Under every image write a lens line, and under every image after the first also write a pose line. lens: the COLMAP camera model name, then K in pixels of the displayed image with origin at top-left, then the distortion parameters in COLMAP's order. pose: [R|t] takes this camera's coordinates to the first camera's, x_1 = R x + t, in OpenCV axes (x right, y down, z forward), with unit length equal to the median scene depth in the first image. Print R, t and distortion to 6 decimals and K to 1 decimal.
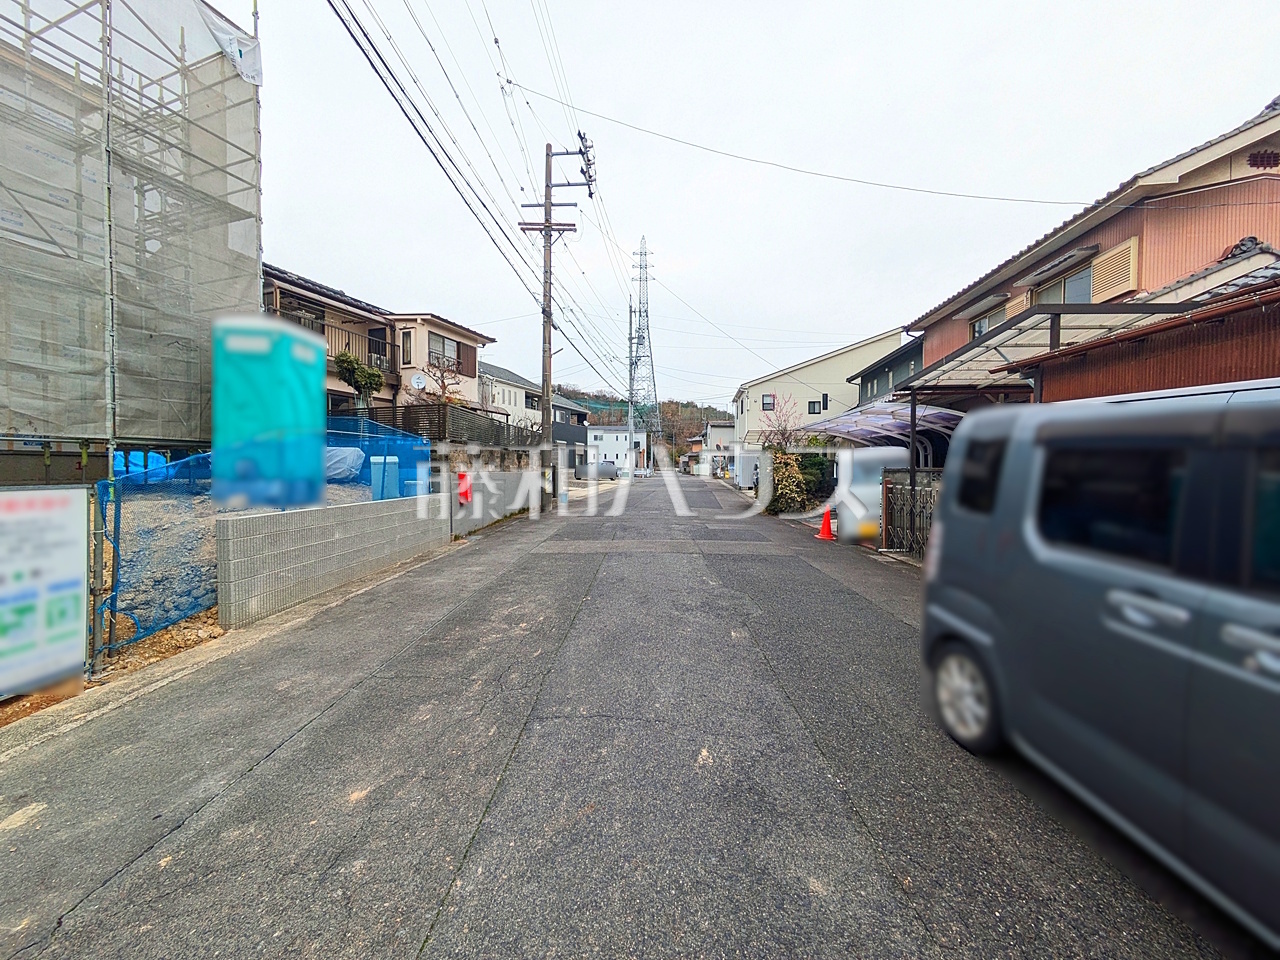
lens RADIAL K [[507.9, 0, 638.5], [0, 507.9, 480.5], [0, 0, 1]] dist [-0.003574, 0.003607]
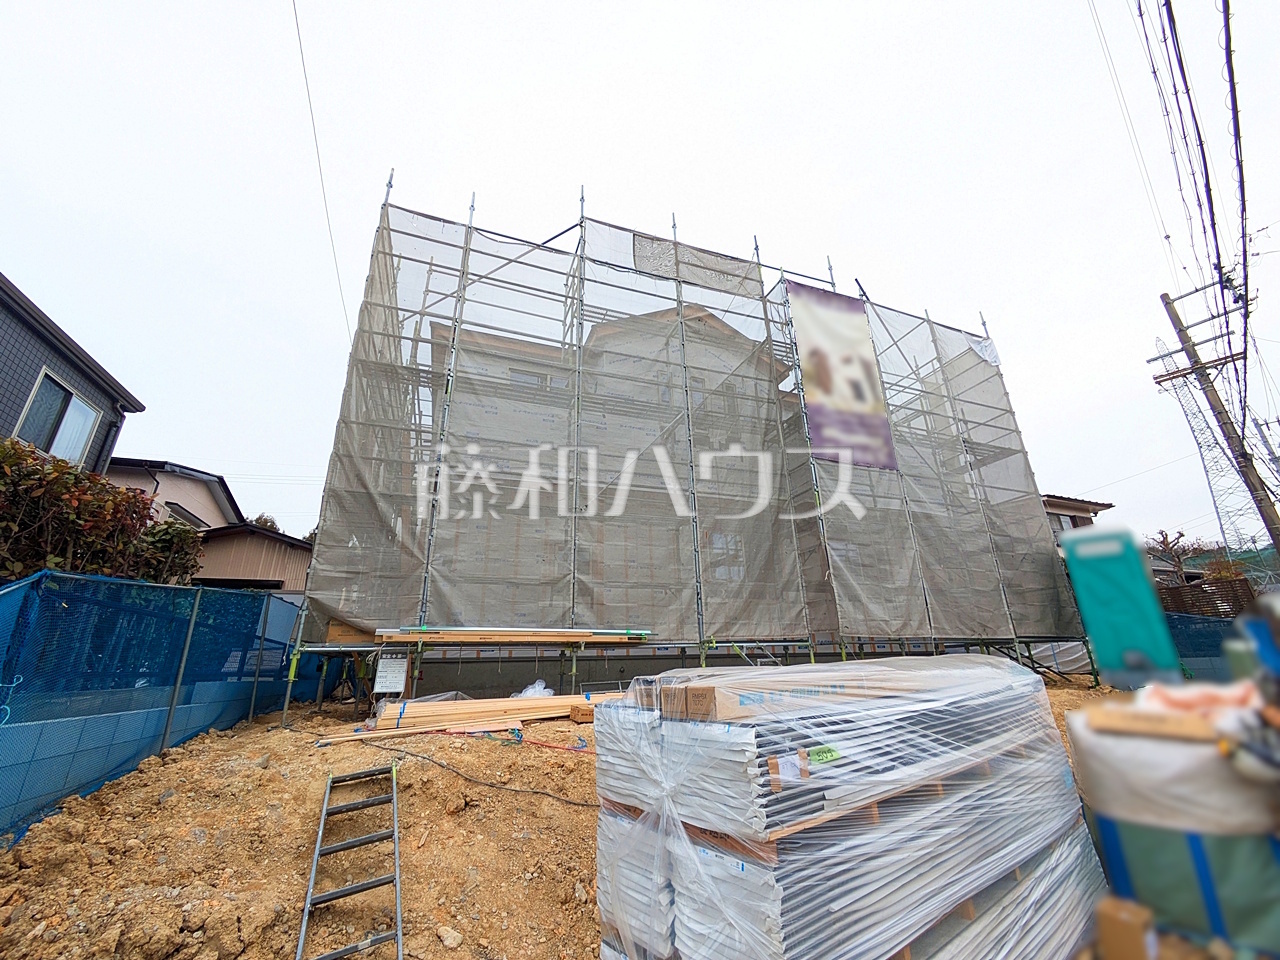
lens RADIAL K [[508.8, 0, 635.5], [0, 508.8, 479.3], [0, 0, 1]] dist [-0.000668, -0.000037]
pose [[0.654745, -0.283513, -0.700663, -0.571930], [0.008525, 0.929698, -0.368223, 0.010000], [0.755802, 0.235119, 0.611132, -0.564743]]
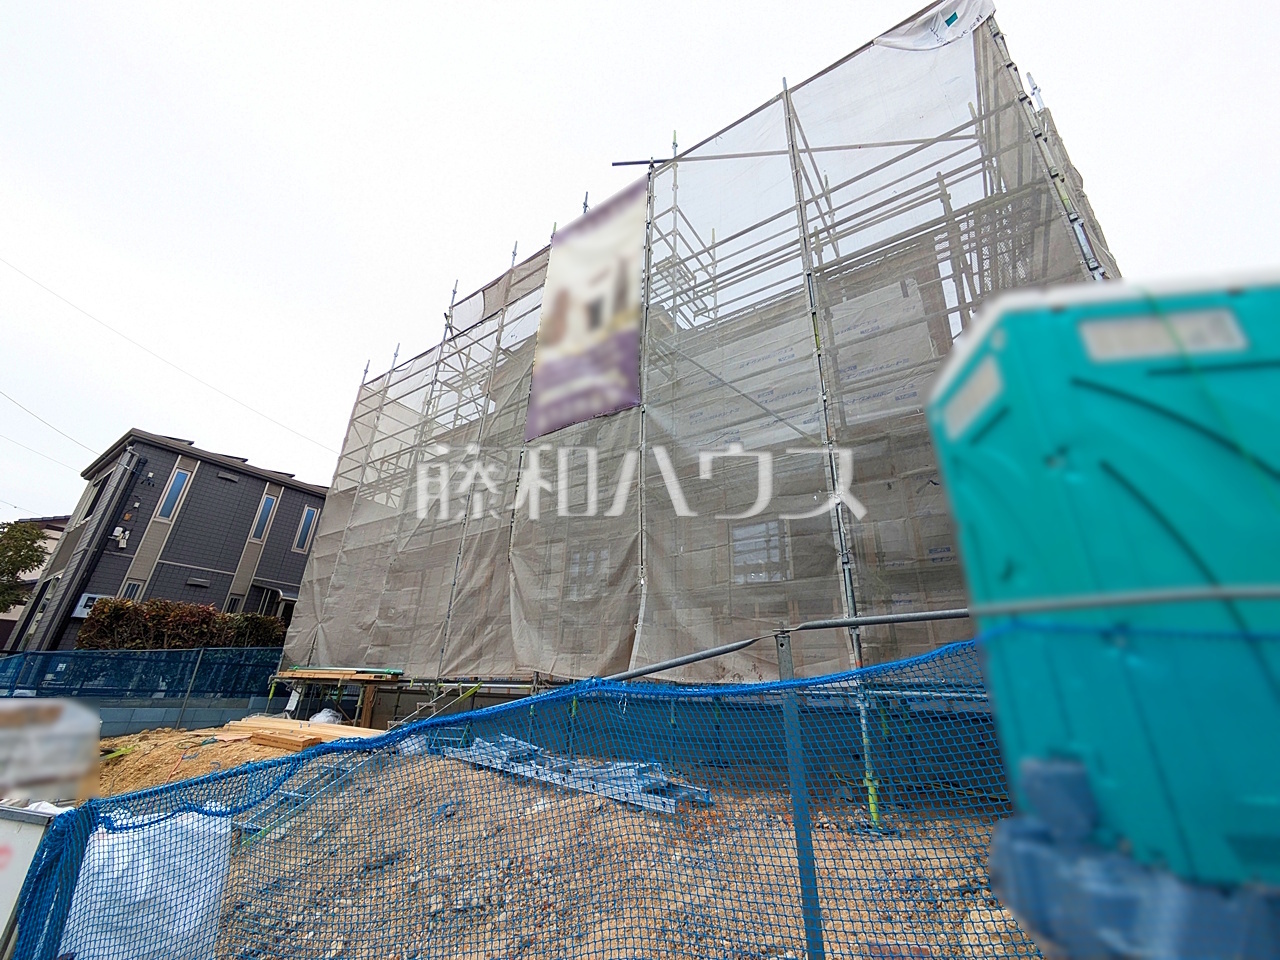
lens RADIAL K [[507.9, 0, 638.5], [0, 507.9, 480.5], [0, 0, 1]] dist [-0.003574, 0.003607]
pose [[-0.244376, -0.392562, -0.886665, -0.383783], [-0.057333, 0.918639, -0.390916, -0.053894], [0.967984, -0.044695, -0.247000, 0.815326]]
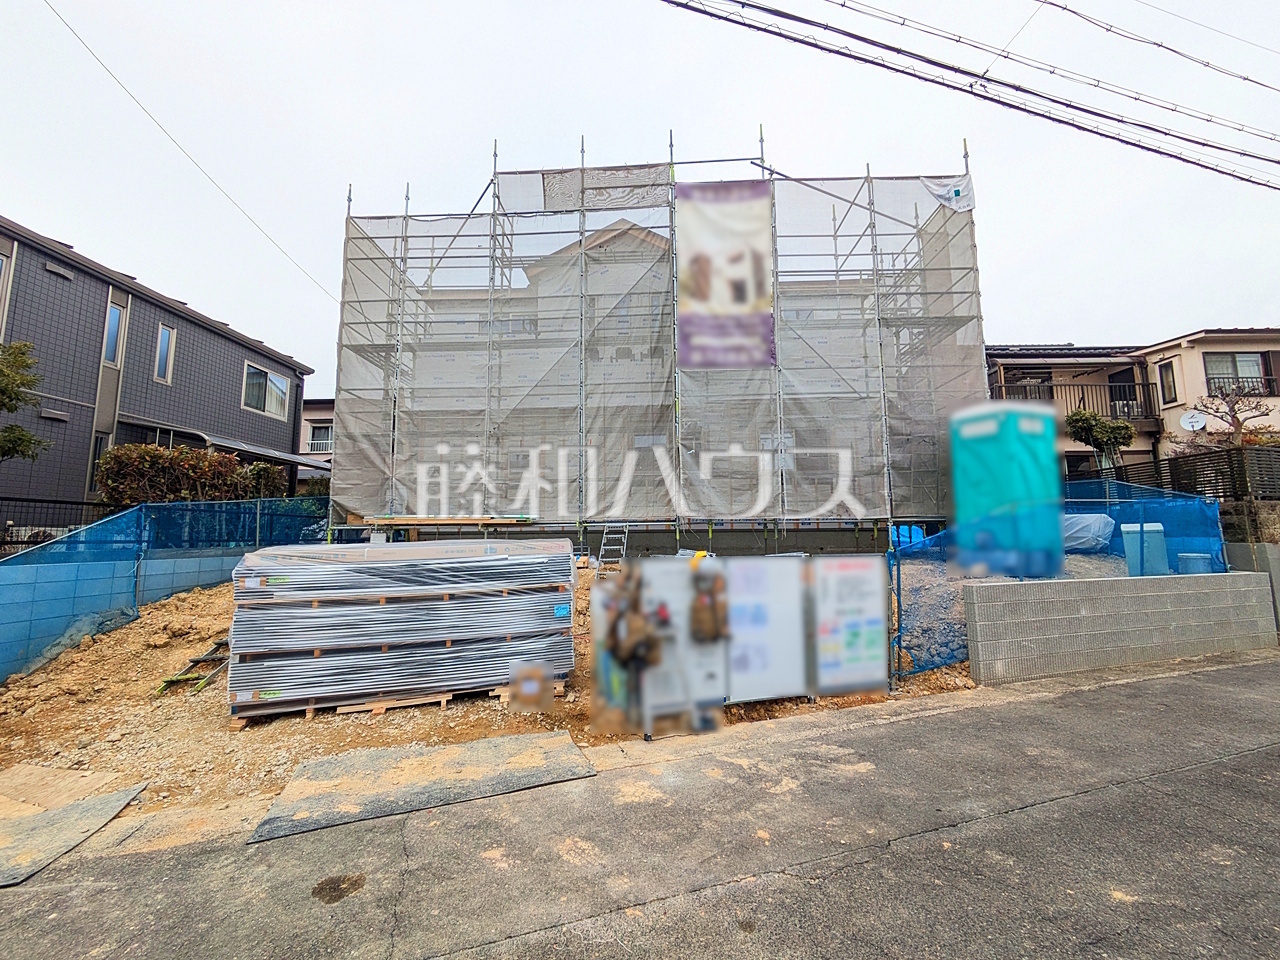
lens RADIAL K [[507.9, 0, 638.5], [0, 507.9, 480.5], [0, 0, 1]] dist [-0.003574, 0.003607]
pose [[0.310517, -0.112067, -0.943939, 0.050608], [-0.011725, 0.992499, -0.121690, -0.007581], [0.950495, 0.048854, 0.306874, -0.062182]]
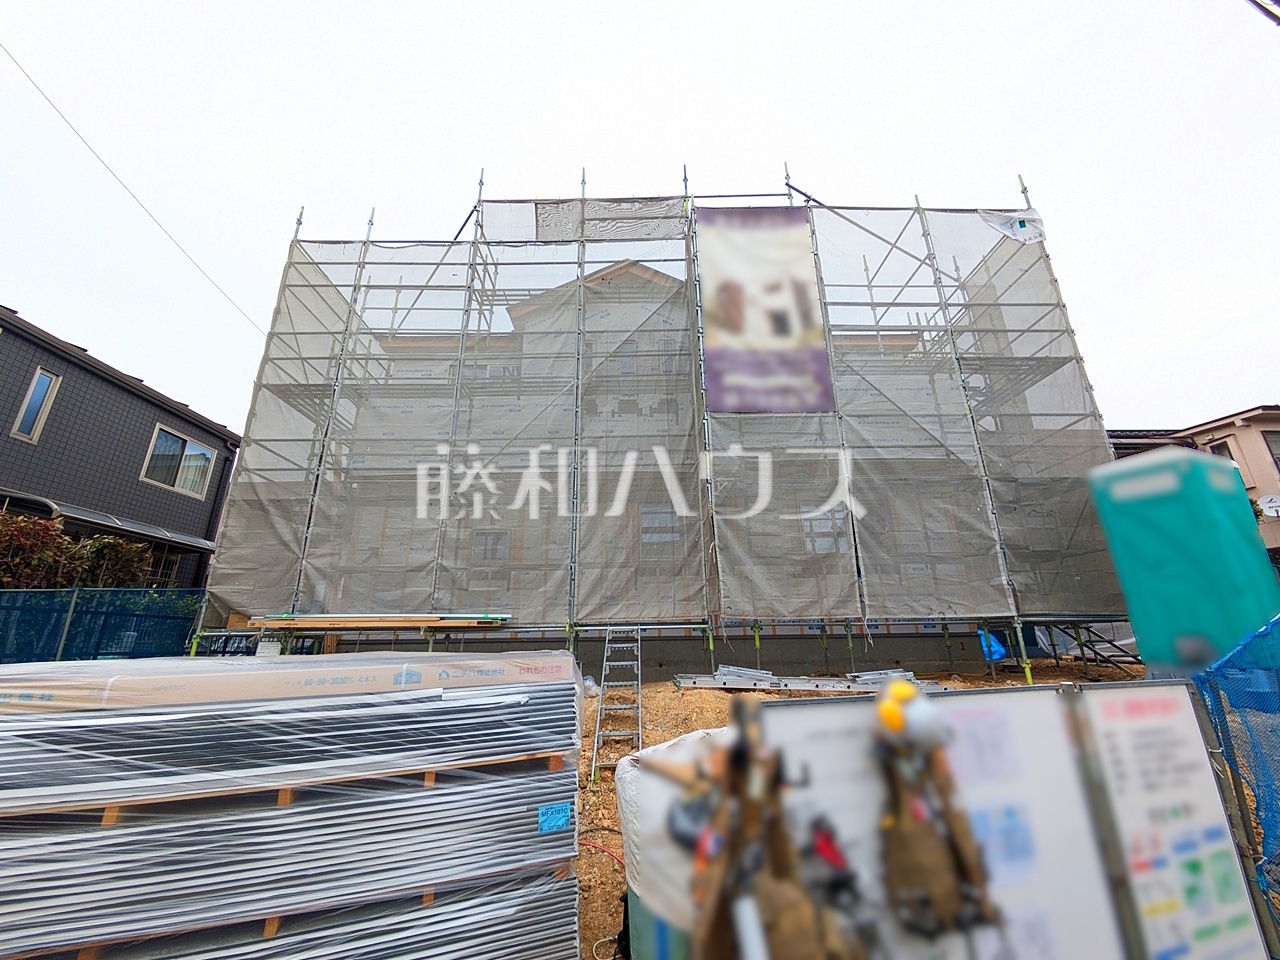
lens RADIAL K [[503.3, 0, 637.5], [0, 503.3, 483.6], [0, 0, 1]] dist [-0.003634, 0.003254]
pose [[0.357246, -0.294800, -0.886266, -0.330462], [-0.007783, 0.947910, -0.318442, -0.012197], [0.933978, 0.120660, 0.336343, -0.018781]]
